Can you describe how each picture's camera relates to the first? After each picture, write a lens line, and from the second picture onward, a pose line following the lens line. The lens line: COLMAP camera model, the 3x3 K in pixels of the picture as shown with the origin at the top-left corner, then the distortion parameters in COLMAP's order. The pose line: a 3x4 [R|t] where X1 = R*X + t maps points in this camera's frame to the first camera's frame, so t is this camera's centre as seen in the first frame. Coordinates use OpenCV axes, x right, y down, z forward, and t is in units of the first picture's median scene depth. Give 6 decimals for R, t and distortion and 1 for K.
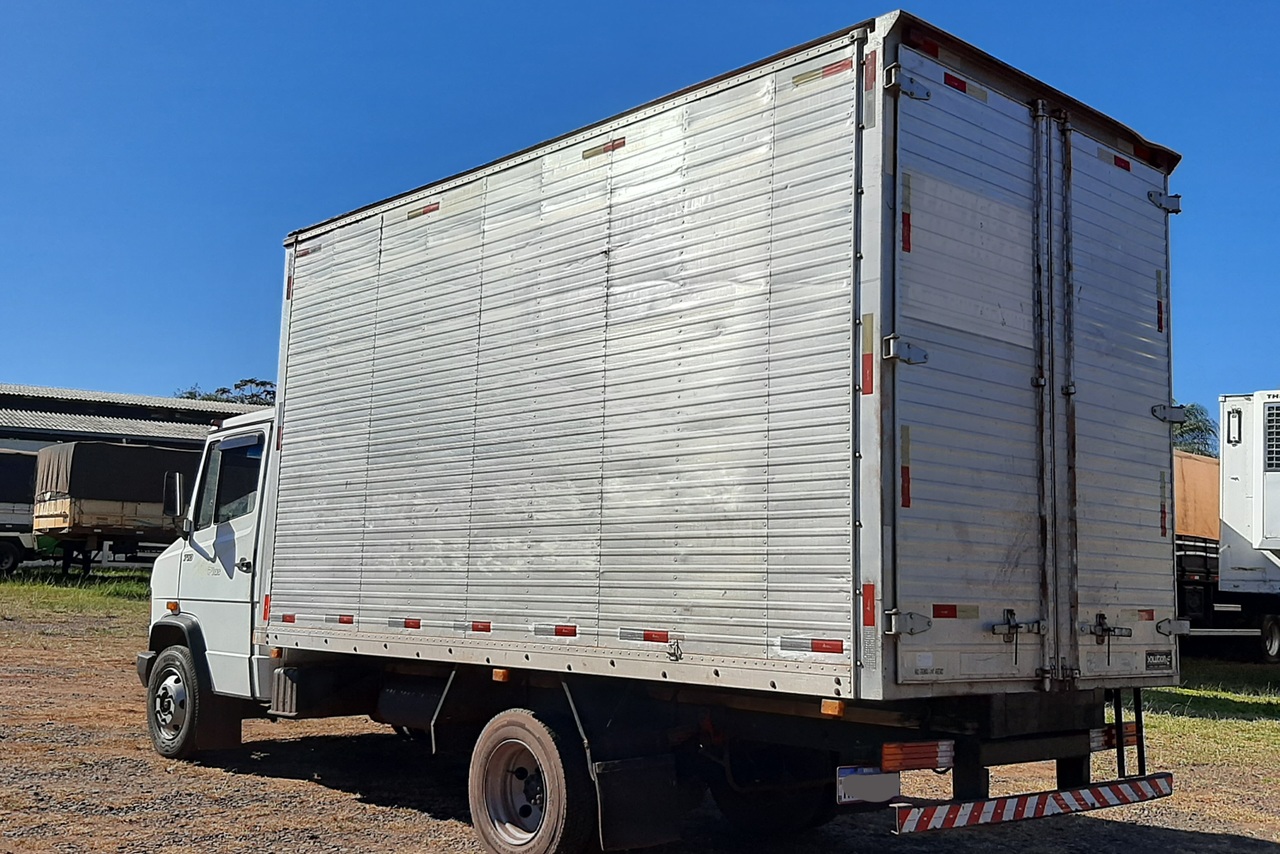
lens RADIAL K [[1345.3, 0, 638.4], [0, 1345.3, 421.2], [0, 0, 1]] dist [0.024989, 0.000000]
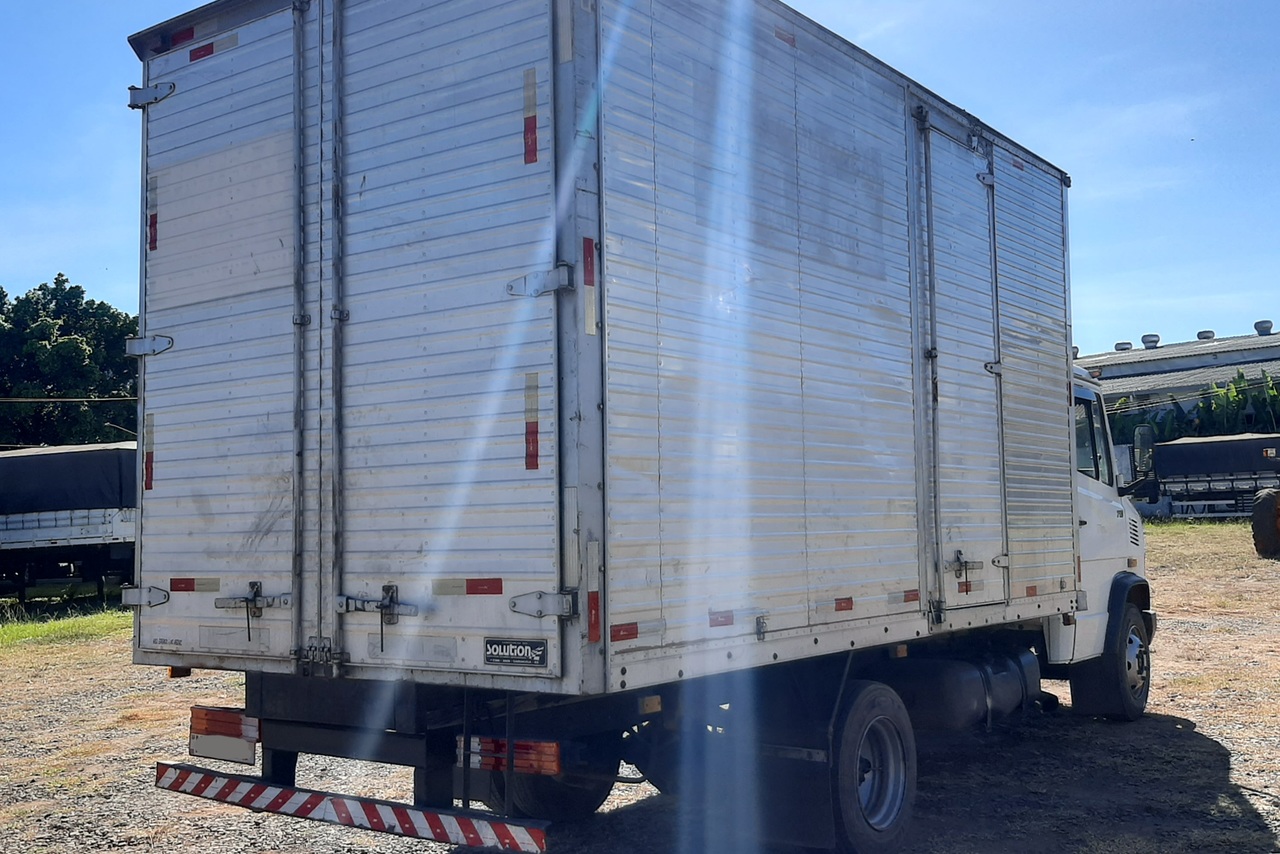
lens RADIAL K [[1345.3, 0, 638.8], [0, 1345.3, 431.5], [0, 0, 1]] dist [0.024989, 0.000000]
pose [[0.180798, -0.110302, -0.977315, 1.245226], [0.145382, 0.985772, -0.084361, 0.155349], [0.972716, -0.126831, 0.194262, 1.097538]]
